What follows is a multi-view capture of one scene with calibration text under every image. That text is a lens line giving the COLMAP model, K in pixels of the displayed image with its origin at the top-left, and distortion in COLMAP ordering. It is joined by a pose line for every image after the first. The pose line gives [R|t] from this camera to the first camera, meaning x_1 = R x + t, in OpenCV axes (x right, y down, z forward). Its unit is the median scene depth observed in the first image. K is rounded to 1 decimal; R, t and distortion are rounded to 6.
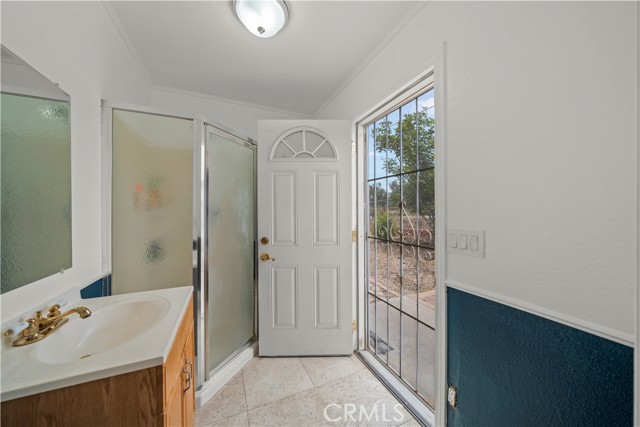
lens RADIAL K [[220.7, 0, 320.4], [0, 220.7, 211.7], [0, 0, 1]] dist [-0.006027, 0.000179]
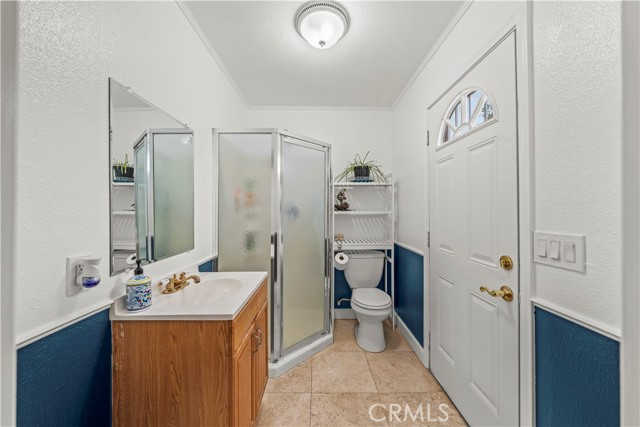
lens RADIAL K [[229.9, 0, 309.5], [0, 229.9, 210.0], [0, 0, 1]] dist [-0.006630, -0.000010]
pose [[0.912943, 0.000754, -0.408086, 0.174353], [-0.002473, 0.999990, -0.003683, 0.001362], [0.408079, 0.004372, 0.912936, -0.069262]]
